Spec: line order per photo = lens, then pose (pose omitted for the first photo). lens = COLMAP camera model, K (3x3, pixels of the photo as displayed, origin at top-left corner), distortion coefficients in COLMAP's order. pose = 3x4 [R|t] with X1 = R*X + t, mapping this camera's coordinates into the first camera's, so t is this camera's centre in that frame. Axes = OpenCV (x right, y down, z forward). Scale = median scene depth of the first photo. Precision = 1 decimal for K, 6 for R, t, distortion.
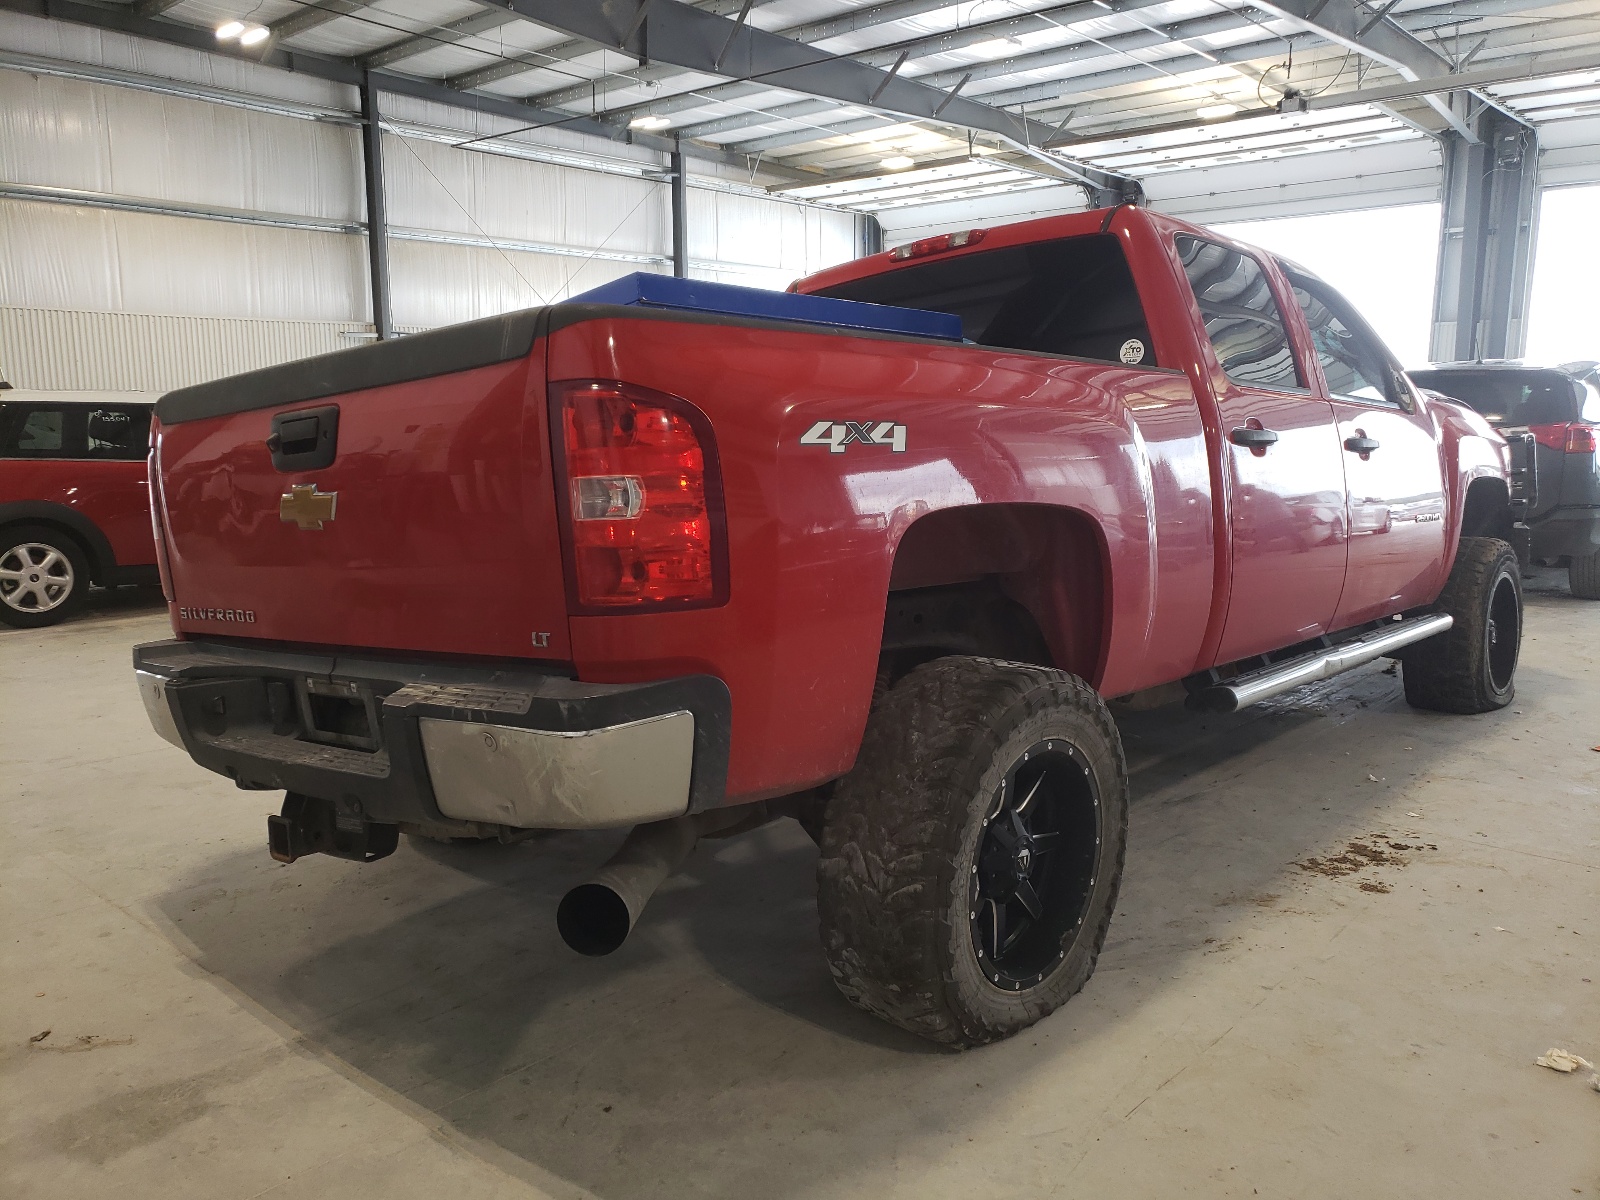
lens RADIAL K [[1260.3, 0, 800.0], [0, 1260.3, 600.0], [0, 0, 1]] dist [0.003351, 0.001841]
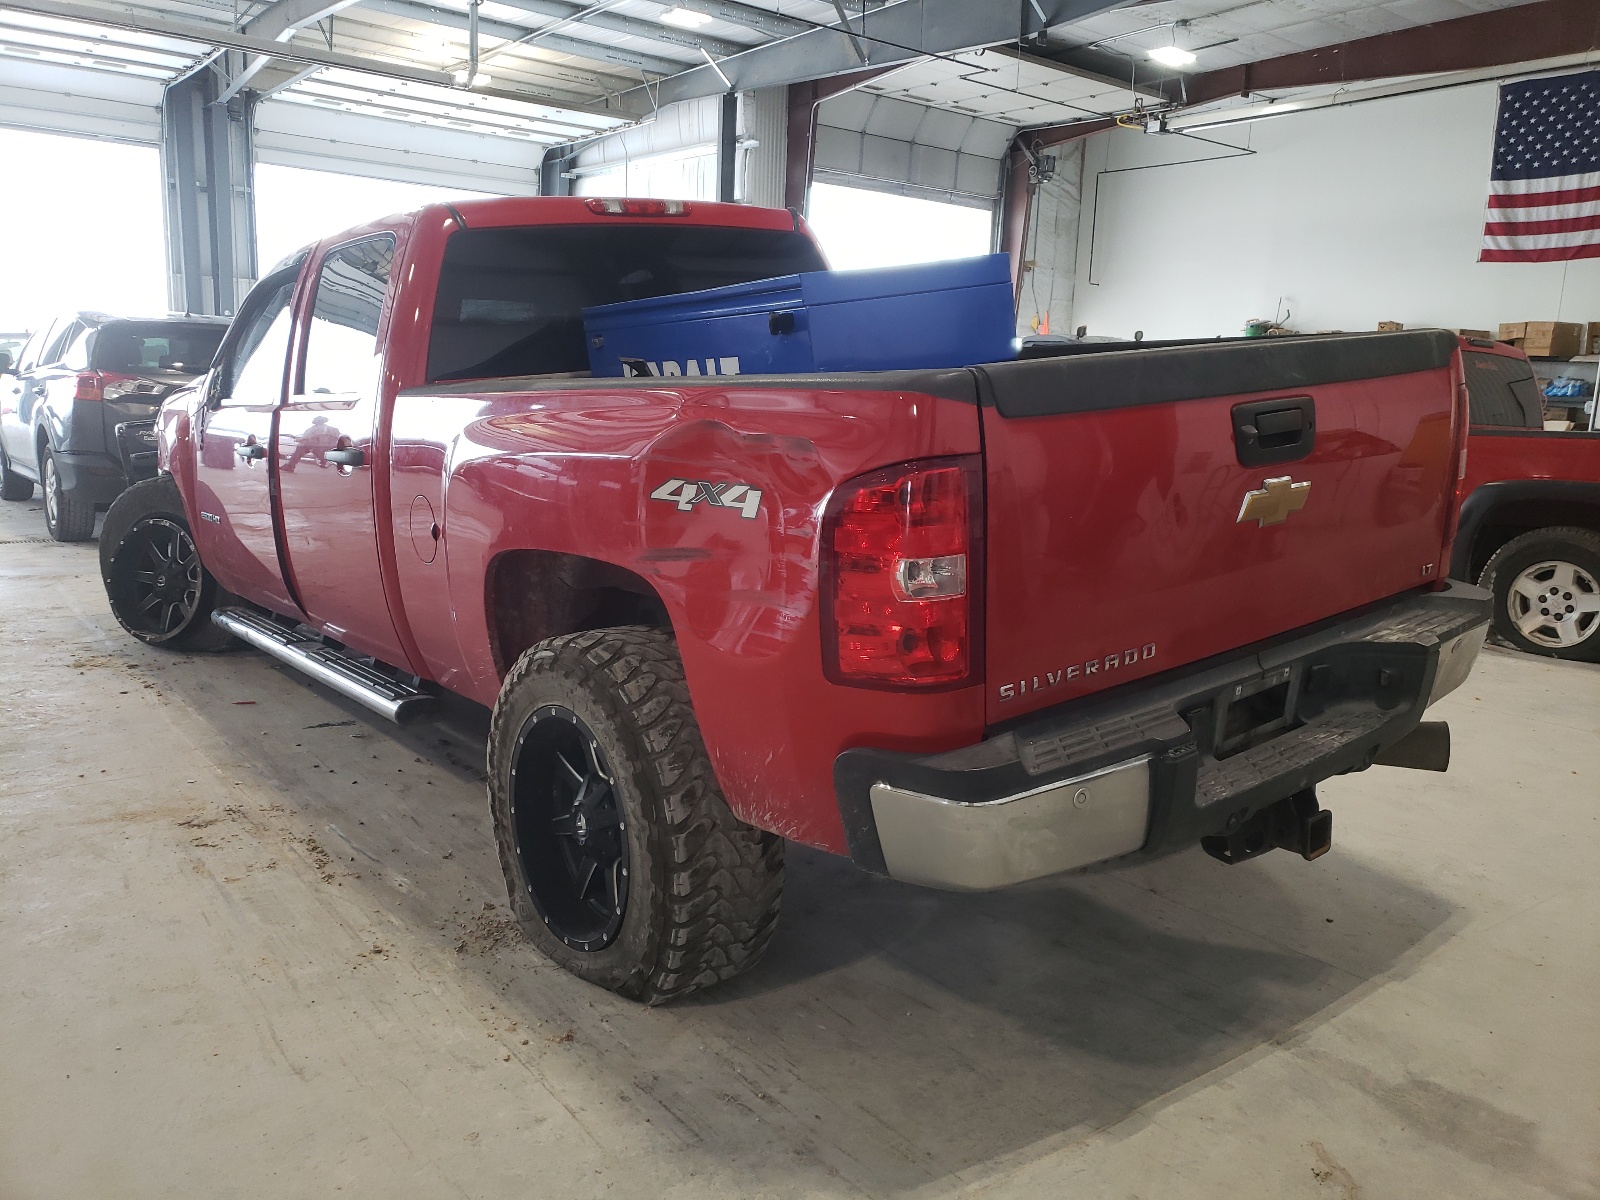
lens RADIAL K [[1260.3, 0, 800.0], [0, 1260.3, 600.0], [0, 0, 1]] dist [0.003351, 0.001841]
pose [[0.161284, -0.156462, 0.974427, -1.345349], [0.107966, 0.984224, 0.140165, -0.166938], [-0.980985, 0.082598, 0.175632, 1.149865]]
